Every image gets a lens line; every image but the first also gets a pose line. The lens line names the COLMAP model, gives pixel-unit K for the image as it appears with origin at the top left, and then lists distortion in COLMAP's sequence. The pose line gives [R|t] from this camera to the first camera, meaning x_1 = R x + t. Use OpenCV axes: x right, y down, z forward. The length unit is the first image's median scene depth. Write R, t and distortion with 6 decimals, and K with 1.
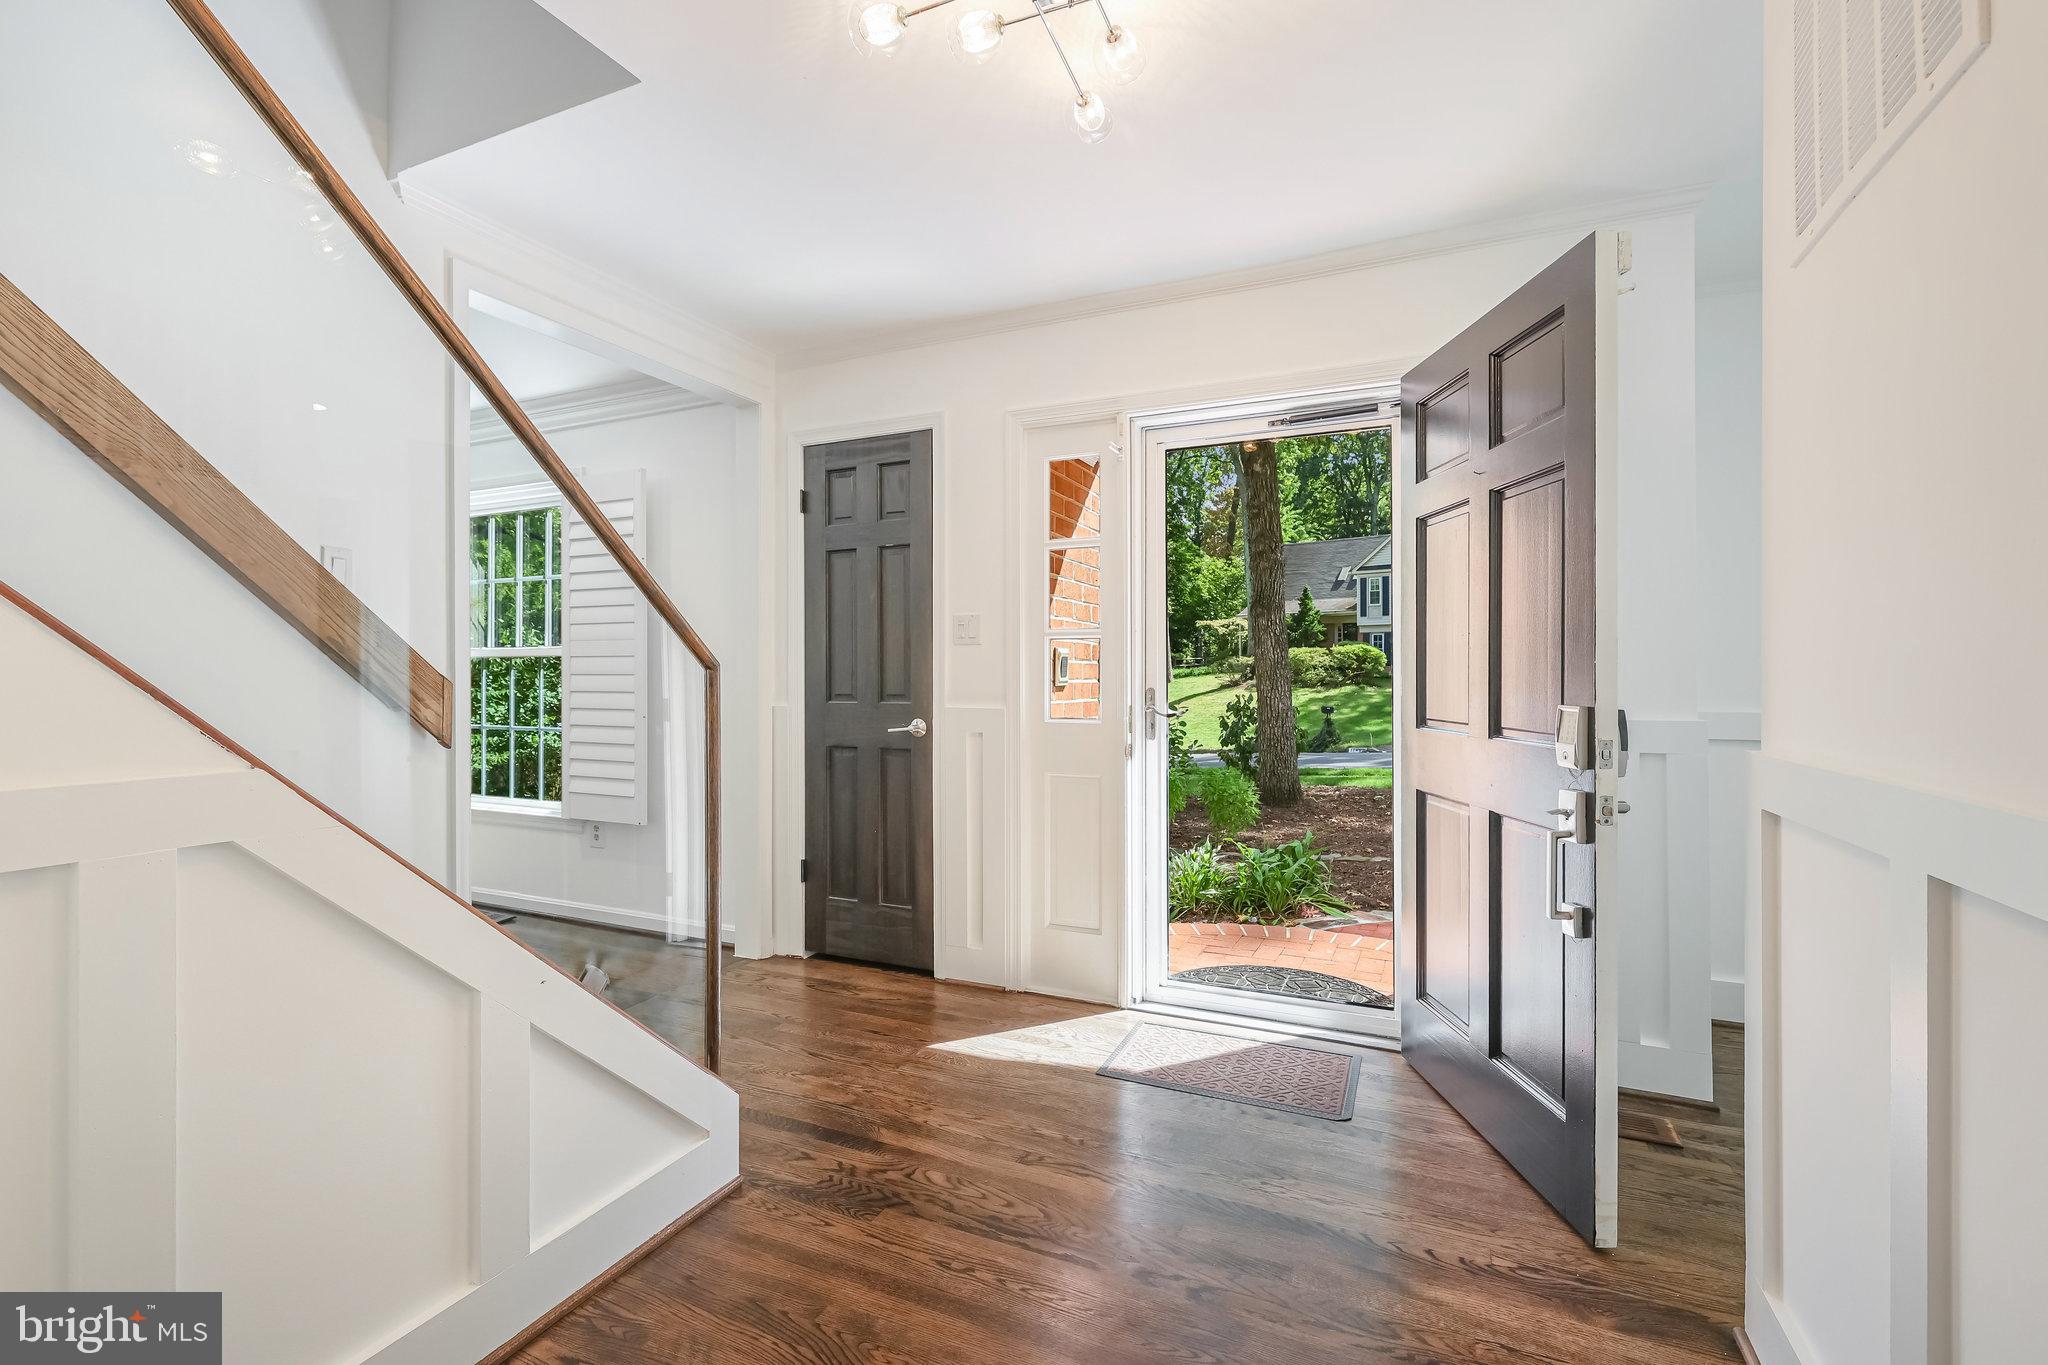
lens RADIAL K [[907.4, 0, 1018.3], [0, 907.4, 675.8], [0, 0, 1]] dist [0.002304, -0.000405]
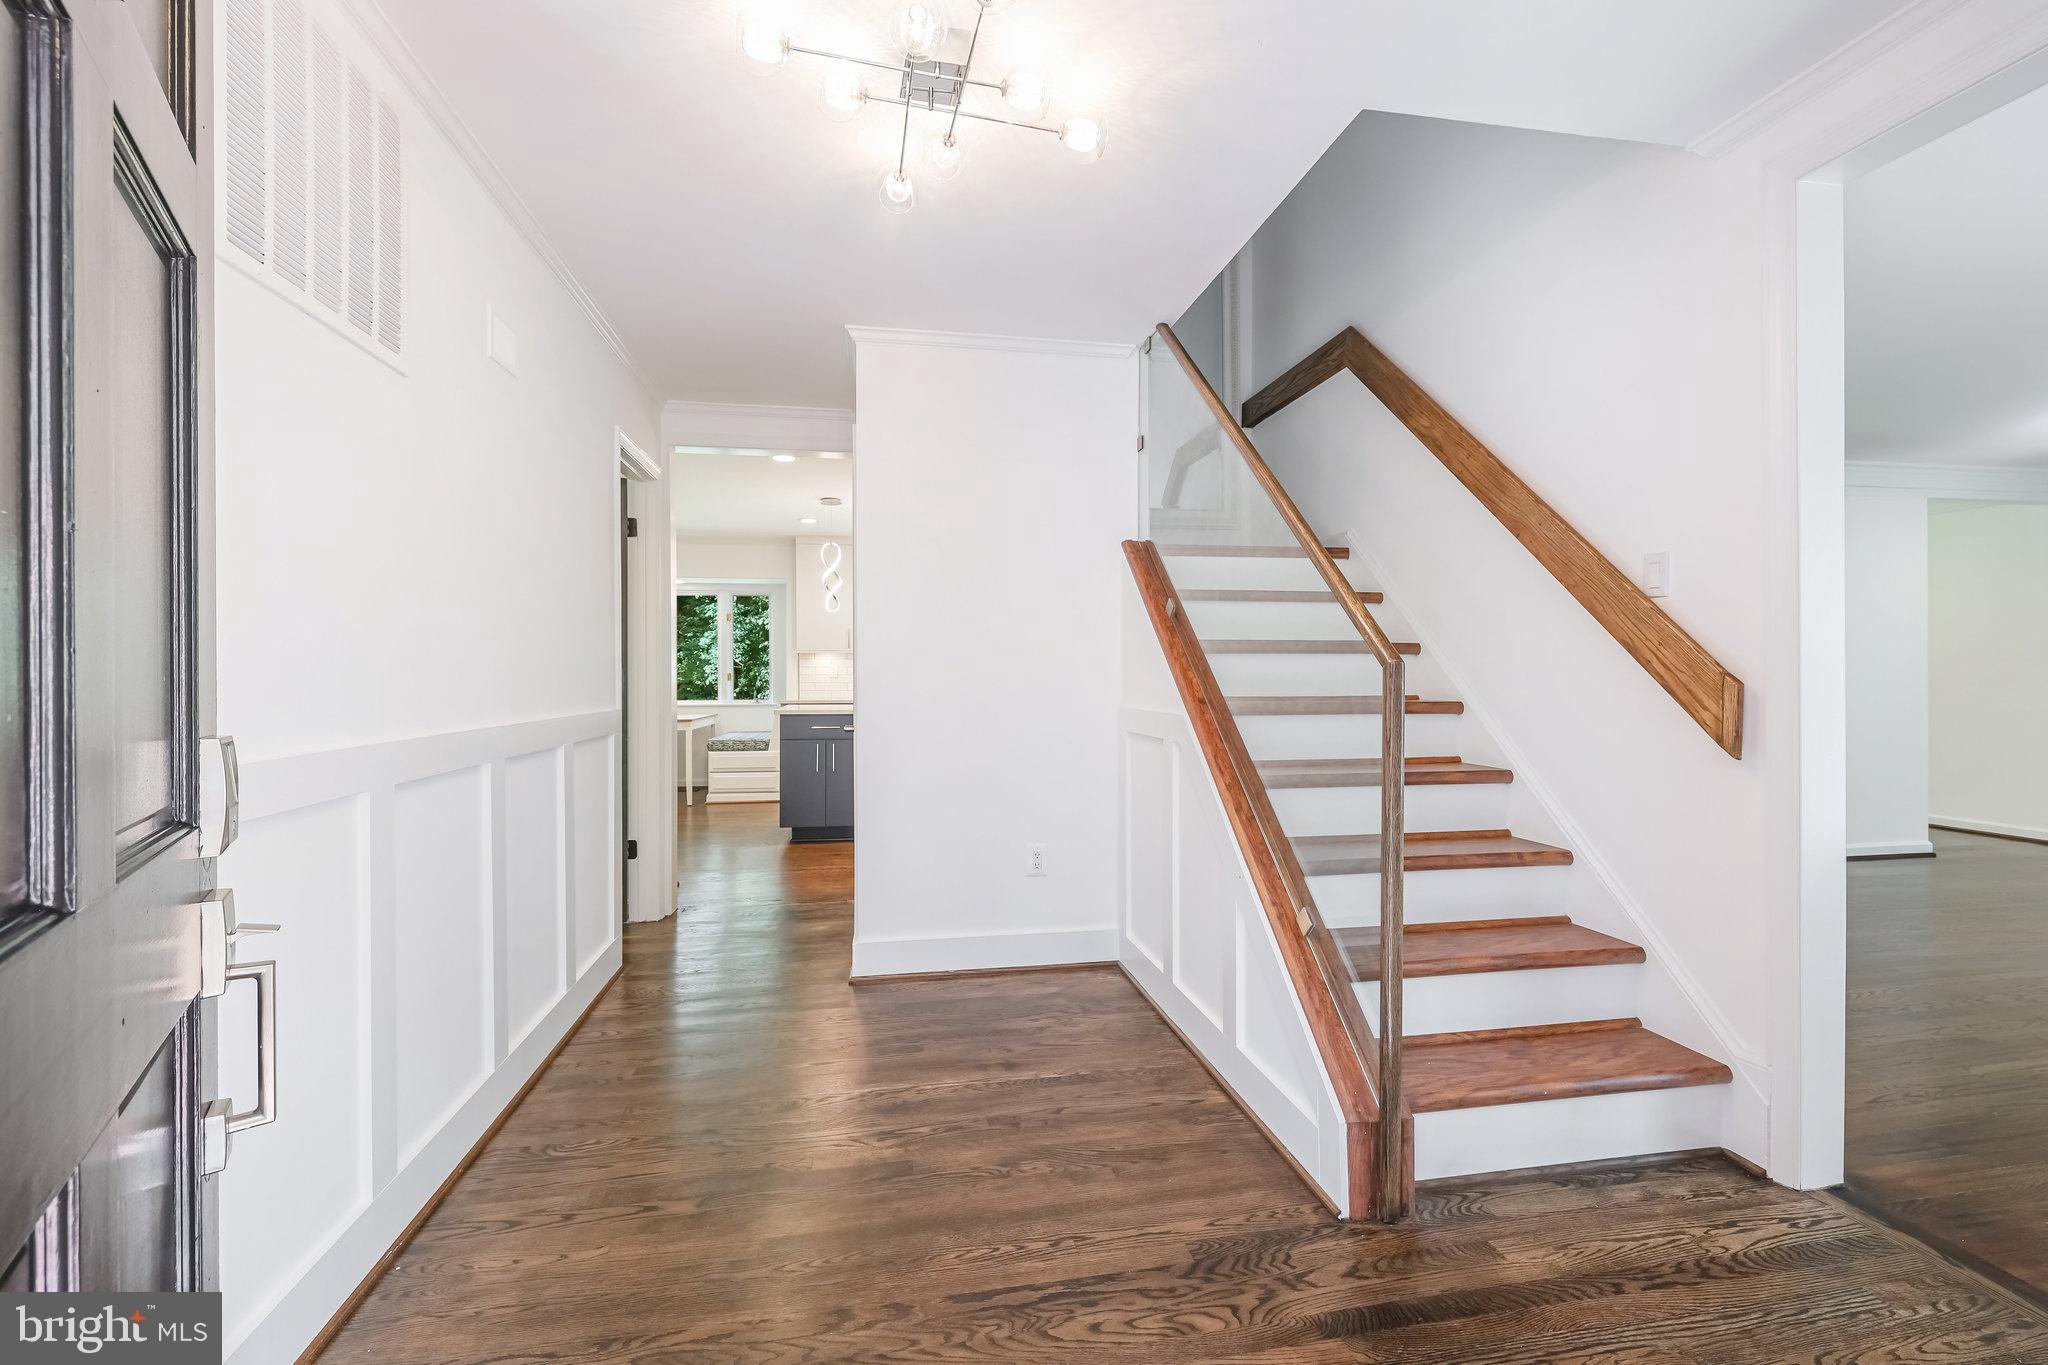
lens RADIAL K [[912.7, 0, 1025.9], [0, 912.7, 678.8], [0, 0, 1]] dist [-0.012291, 0.003974]
pose [[-0.827755, 0.001473, -0.561087, 0.513103], [-0.001950, 0.999983, 0.005501, 0.001350], [0.561086, 0.005648, -0.827738, 1.696655]]
